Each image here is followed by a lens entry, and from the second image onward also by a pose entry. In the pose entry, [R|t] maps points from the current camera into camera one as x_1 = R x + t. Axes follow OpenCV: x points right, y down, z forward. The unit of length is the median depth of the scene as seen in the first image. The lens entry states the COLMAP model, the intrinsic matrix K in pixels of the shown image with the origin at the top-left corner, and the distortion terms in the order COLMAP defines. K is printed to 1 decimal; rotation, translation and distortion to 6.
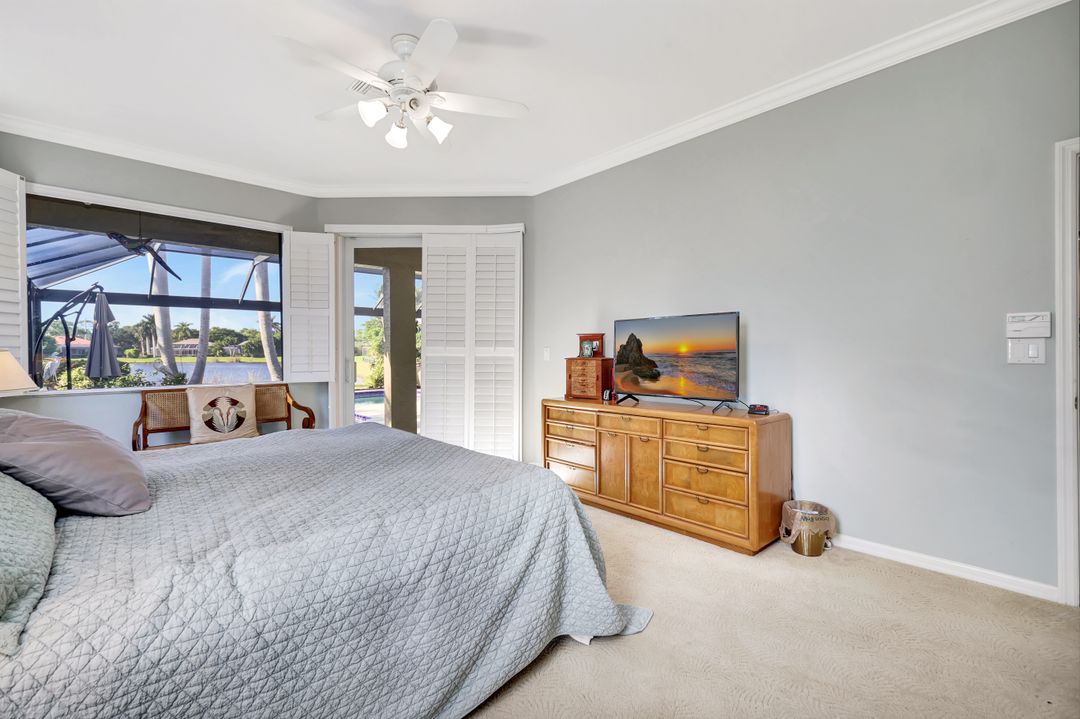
lens RADIAL K [[472.3, 0, 542.8], [0, 472.3, 353.1], [0, 0, 1]] dist [0.000533, 0.000042]
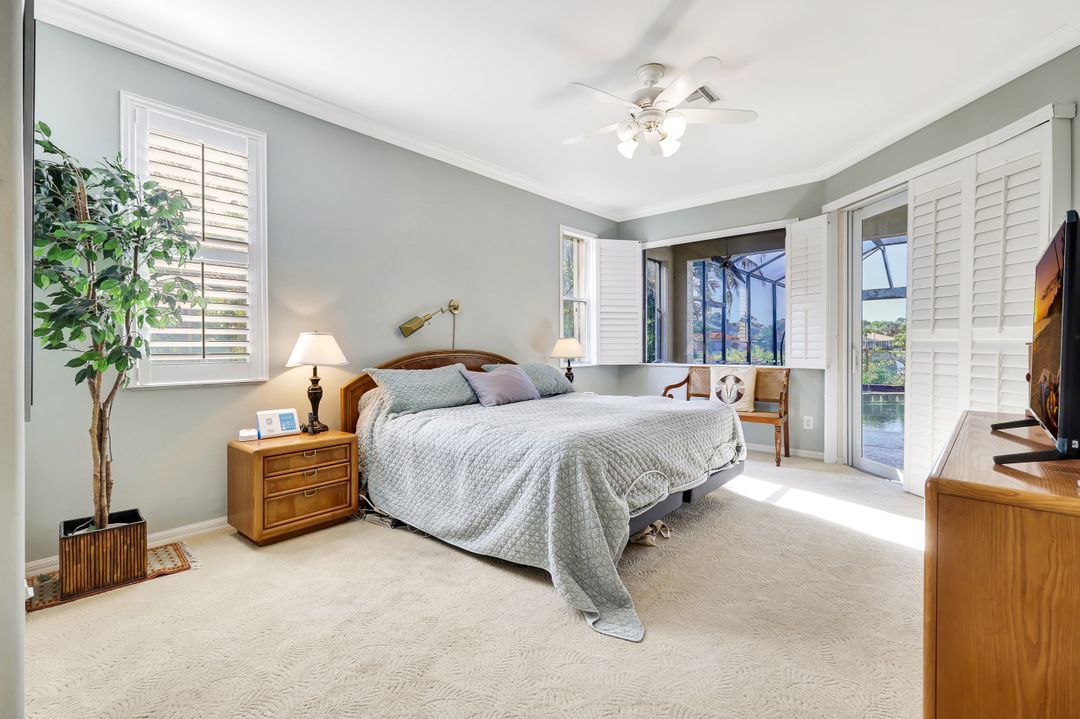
lens RADIAL K [[478.9, 0, 540.0], [0, 478.9, 359.5], [0, 0, 1]] dist [-0.000065, -0.000092]
pose [[0.071819, 0.027797, -0.997030, 0.542001], [-0.002844, 0.999613, 0.027664, 0.017405], [0.997414, 0.000849, 0.071870, 0.402224]]
